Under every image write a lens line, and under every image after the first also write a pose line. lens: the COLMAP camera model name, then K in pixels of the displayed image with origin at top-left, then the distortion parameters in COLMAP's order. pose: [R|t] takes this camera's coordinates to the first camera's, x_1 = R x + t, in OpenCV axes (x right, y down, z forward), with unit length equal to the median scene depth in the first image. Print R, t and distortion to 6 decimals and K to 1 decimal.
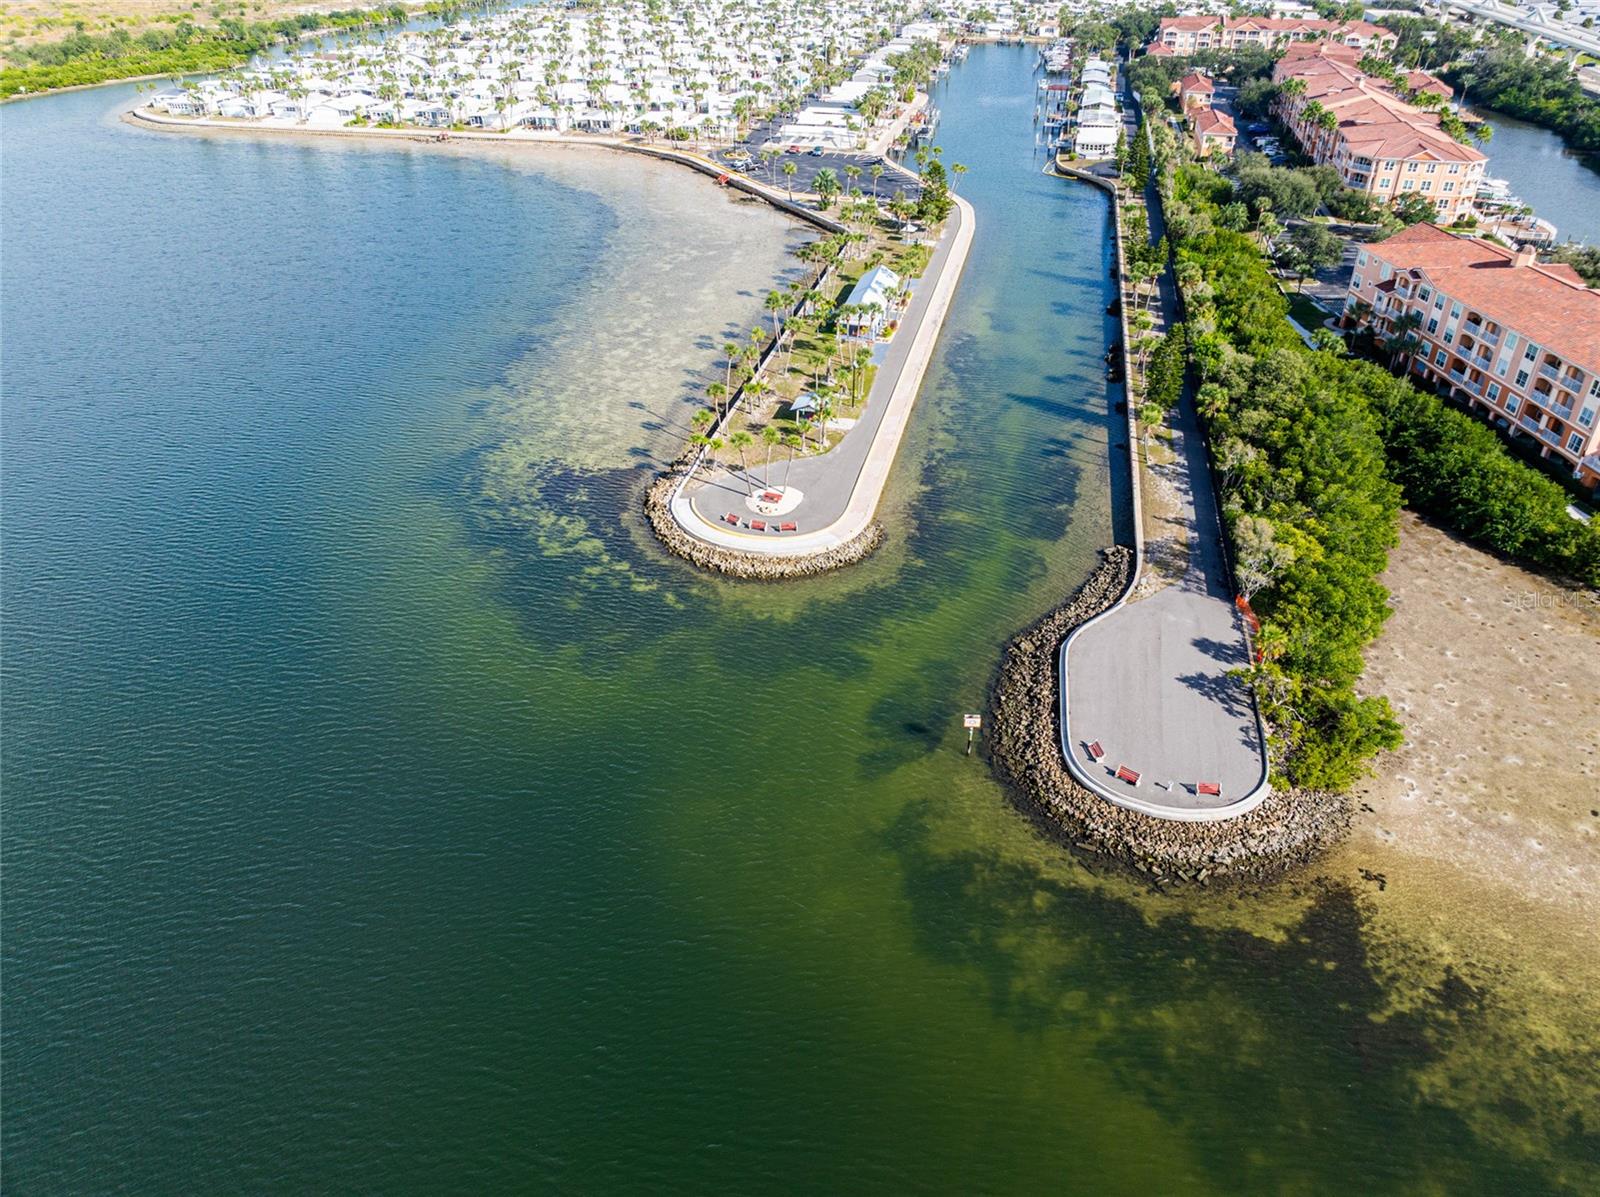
lens RADIAL K [[1125.0, 0, 795.3], [0, 1125.0, 601.8], [0, 0, 1]] dist [-0.023328, 0.013238]
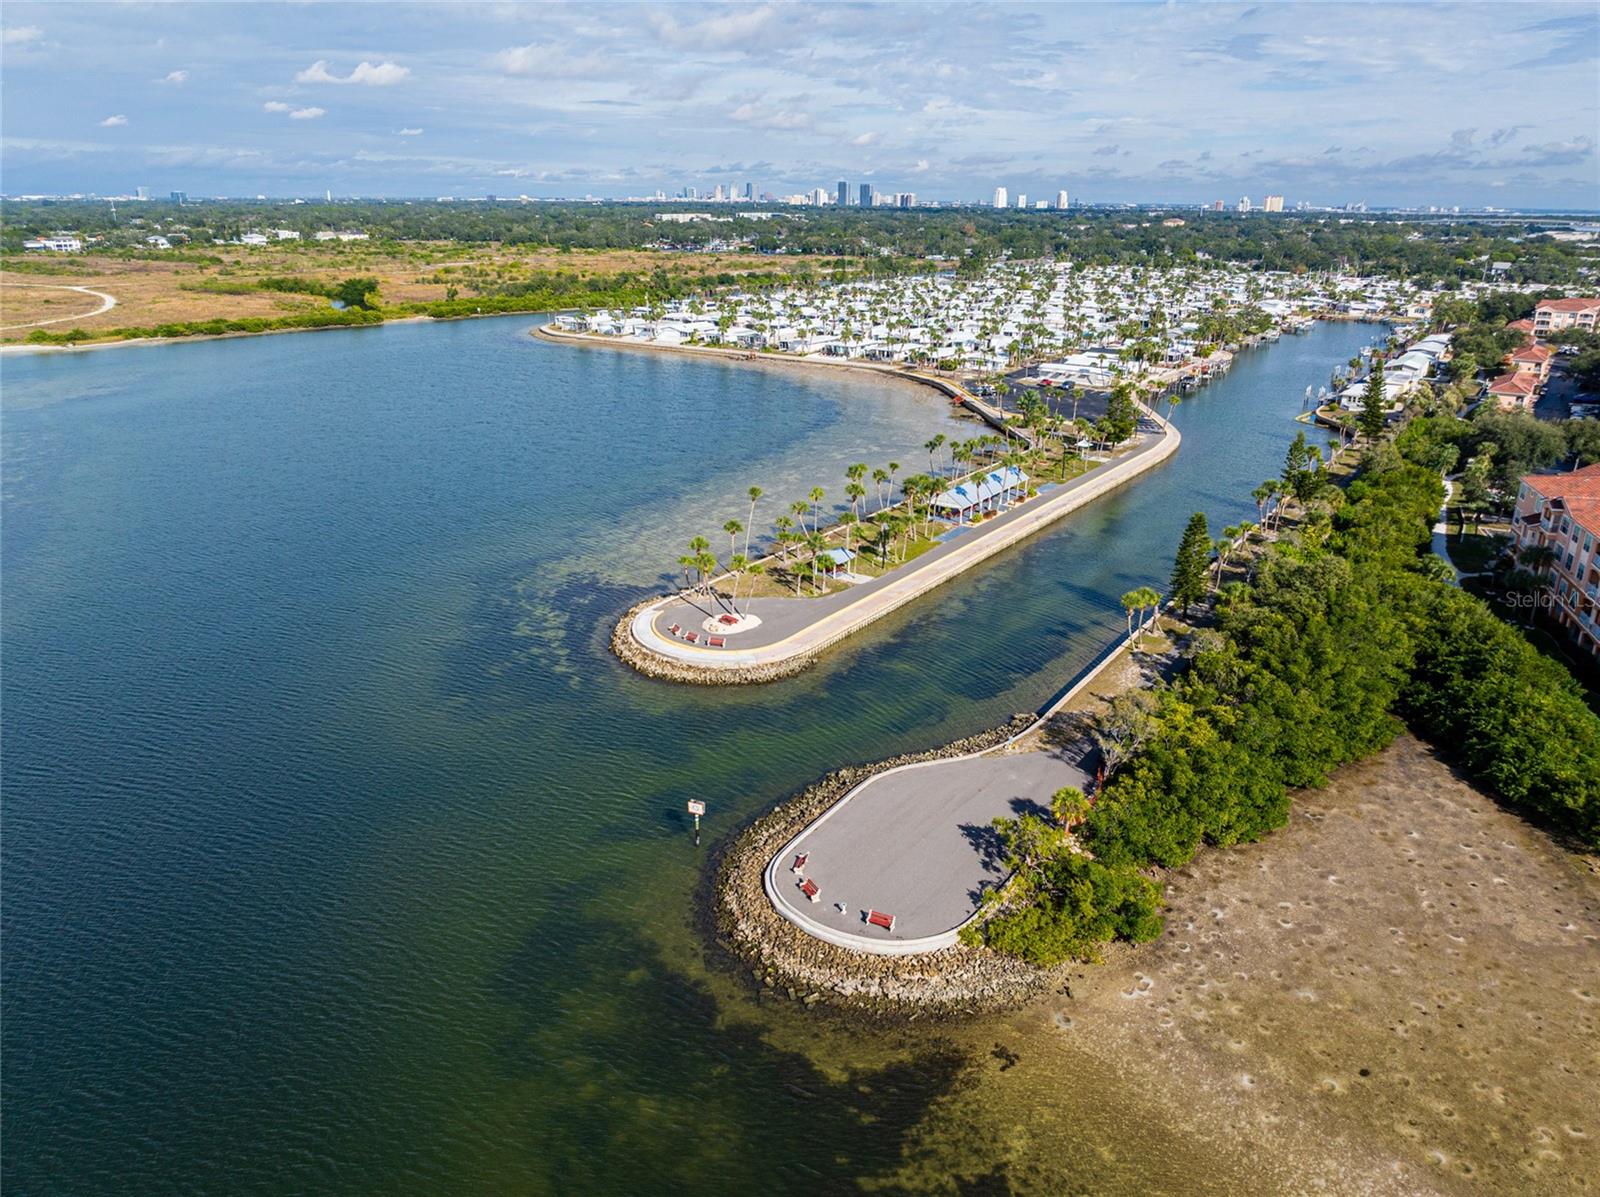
lens RADIAL K [[1125.0, 0, 804.1], [0, 1125.0, 598.6], [0, 0, 1]] dist [-0.023328, 0.013238]
pose [[0.924766, 0.129821, -0.357708, 0.418529], [-0.209052, 0.958773, -0.192490, 0.074631], [0.317972, 0.252787, 0.913779, 0.071125]]
